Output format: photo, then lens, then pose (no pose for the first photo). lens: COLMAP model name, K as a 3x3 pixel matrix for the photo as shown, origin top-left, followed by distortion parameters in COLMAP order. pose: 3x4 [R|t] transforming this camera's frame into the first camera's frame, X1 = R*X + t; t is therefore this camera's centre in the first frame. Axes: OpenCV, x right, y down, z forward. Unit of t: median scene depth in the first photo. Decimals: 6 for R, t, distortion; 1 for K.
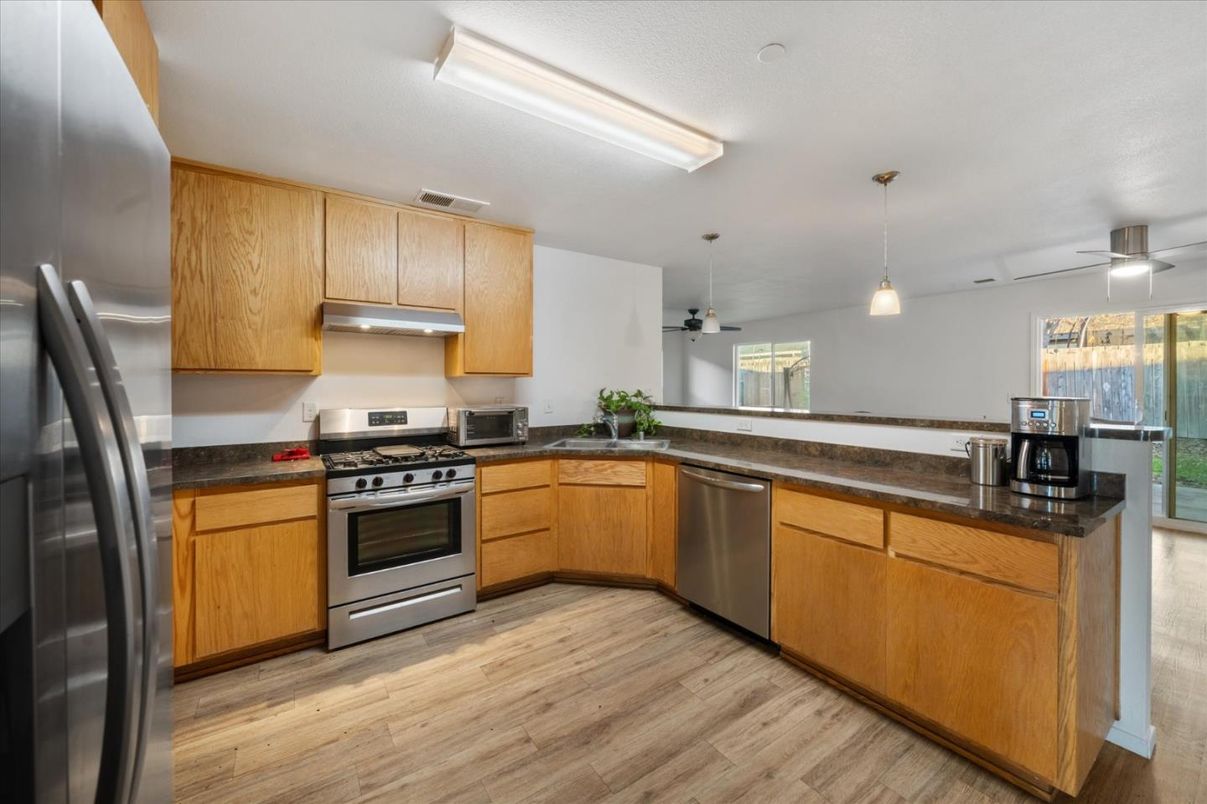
lens RADIAL K [[463.1, 0, 597.7], [0, 463.1, 385.9], [0, 0, 1]] dist [-0.001841, -0.000180]
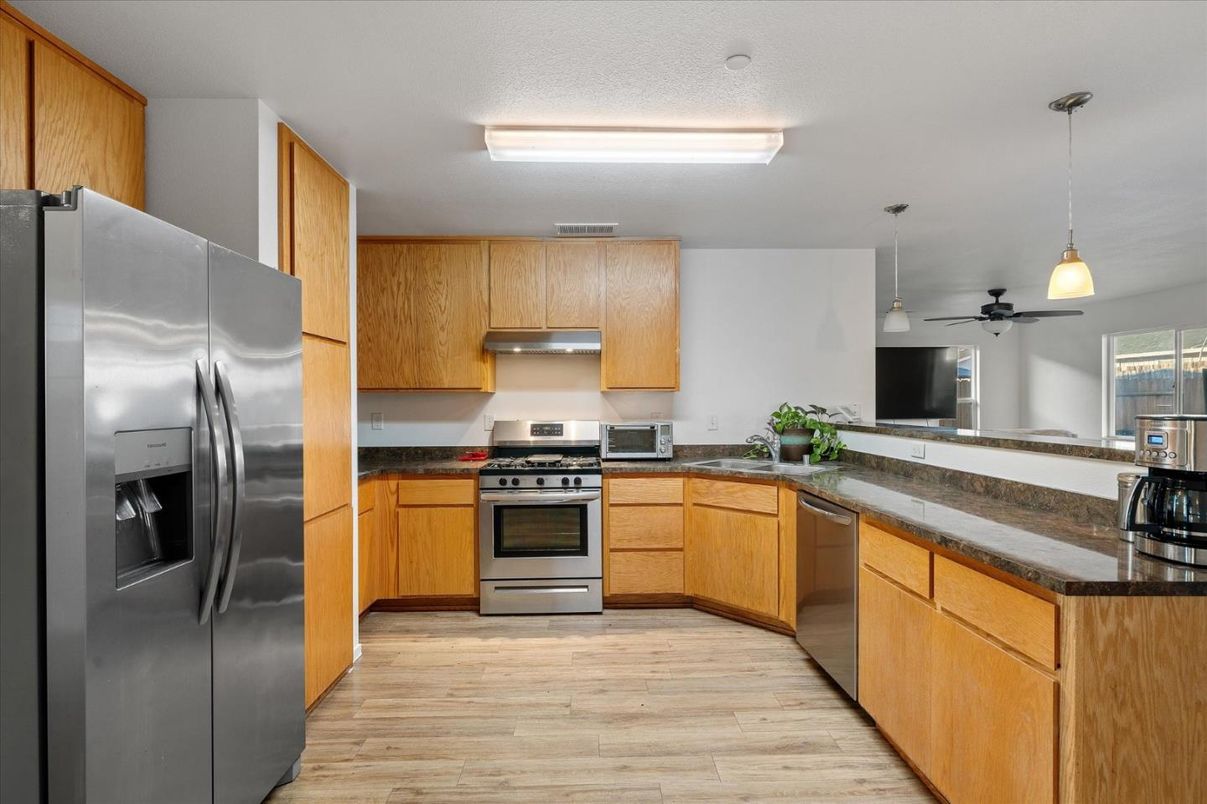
lens RADIAL K [[581.4, 0, 603.5], [0, 581.4, 402.0], [0, 0, 1]] dist [0.000903, 0.000011]
pose [[0.842877, -0.000419, -0.538107, 0.478312], [0.000998, 0.999999, 0.000785, 0.002482], [0.538106, -0.001199, 0.842876, -0.120022]]
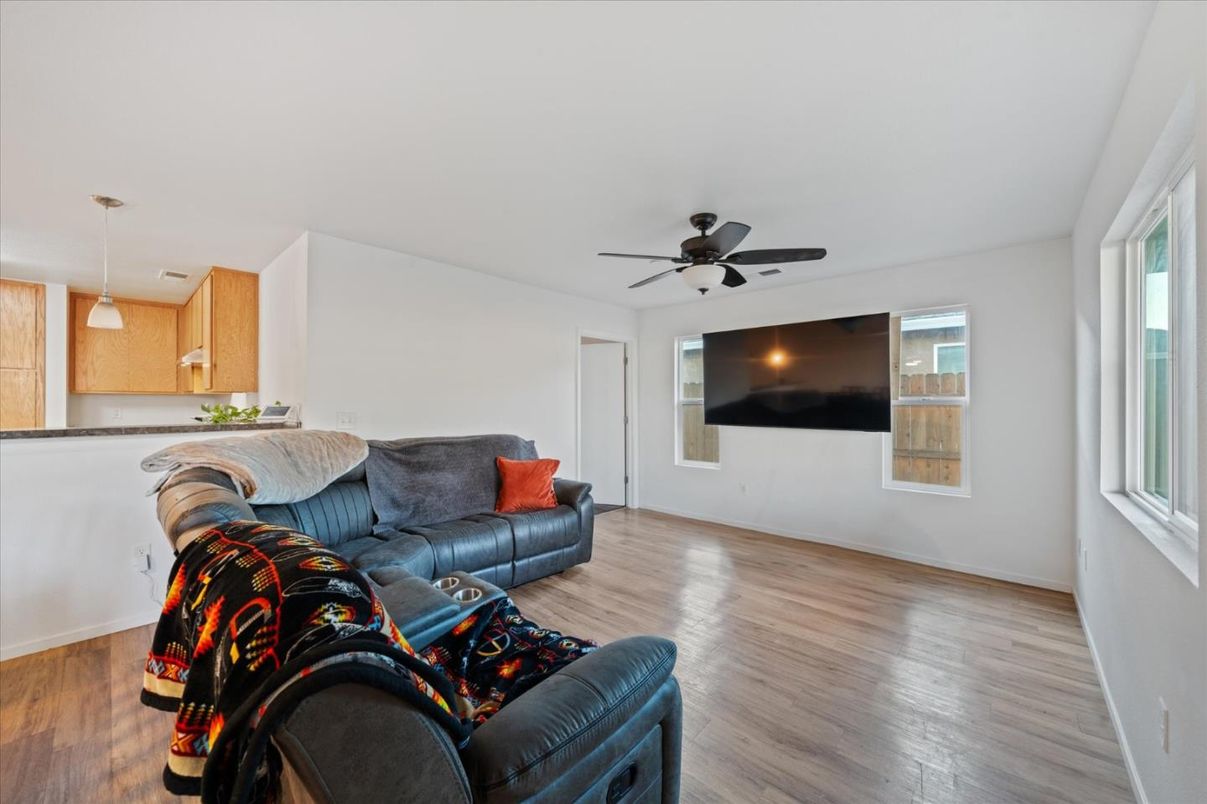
lens RADIAL K [[446.9, 0, 596.9], [0, 446.9, 403.9], [0, 0, 1]] dist [-0.007404, 0.000007]
pose [[0.226850, 0.007901, -0.973898, 1.529290], [-0.004926, 0.999964, 0.006965, 0.000254], [0.973917, 0.003218, 0.226880, 2.188044]]
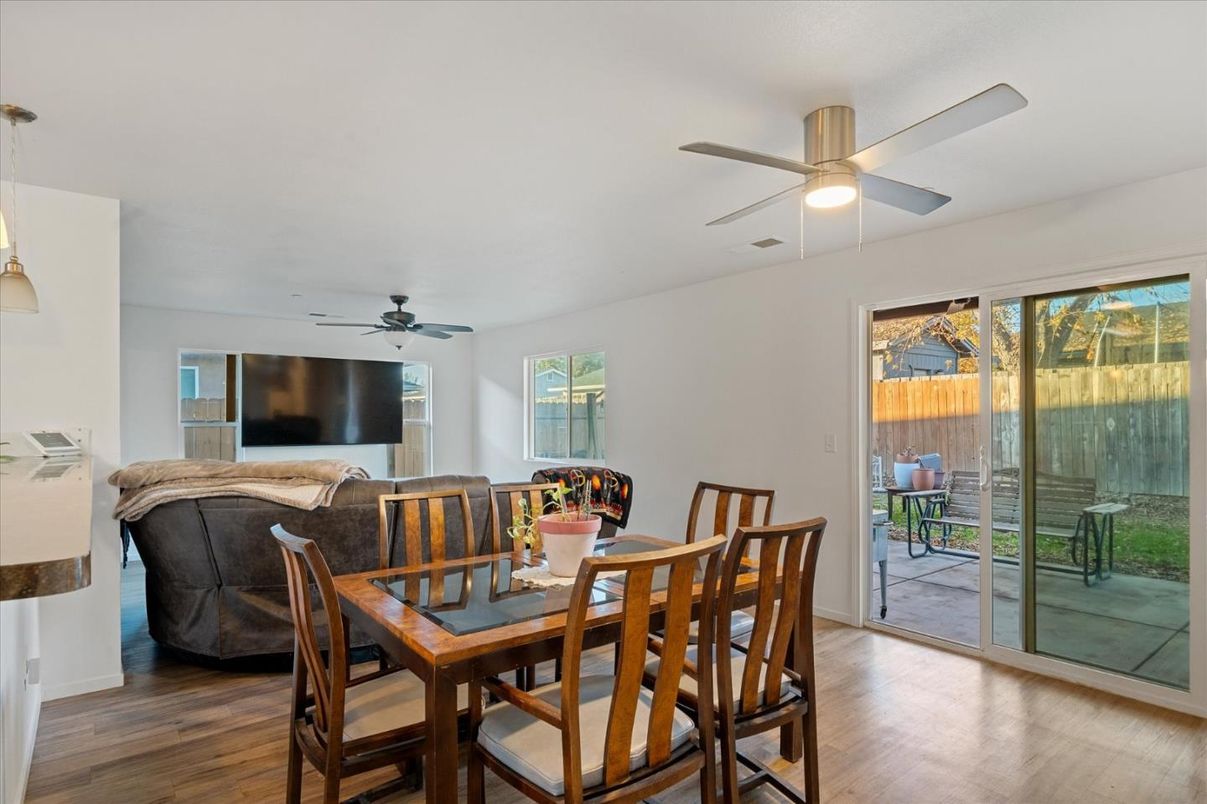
lens RADIAL K [[640.7, 0, 595.9], [0, 640.7, 422.3], [0, 0, 1]] dist [-0.000261, 0.000076]
pose [[0.997692, -0.000415, 0.067903, 1.084141], [0.000517, 0.999999, -0.001488, 0.001851], [-0.067903, 0.001519, 0.997691, 0.397846]]
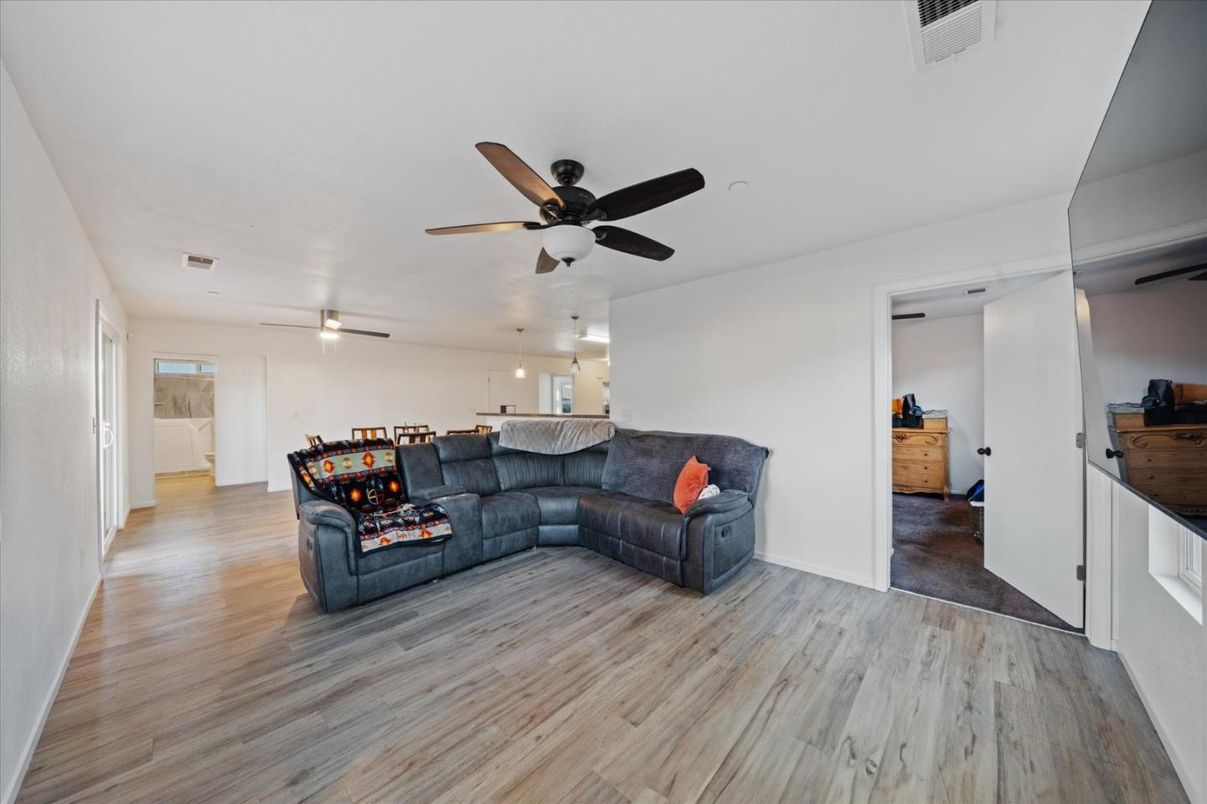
lens RADIAL K [[408.5, 0, 601.0], [0, 408.5, 406.0], [0, 0, 1]] dist [-0.000903, -0.000098]
pose [[-0.975983, 0.014058, -0.217394, 0.662219], [0.012085, 0.999873, 0.010403, 0.000793], [0.217513, 0.007526, -0.976028, 3.437775]]
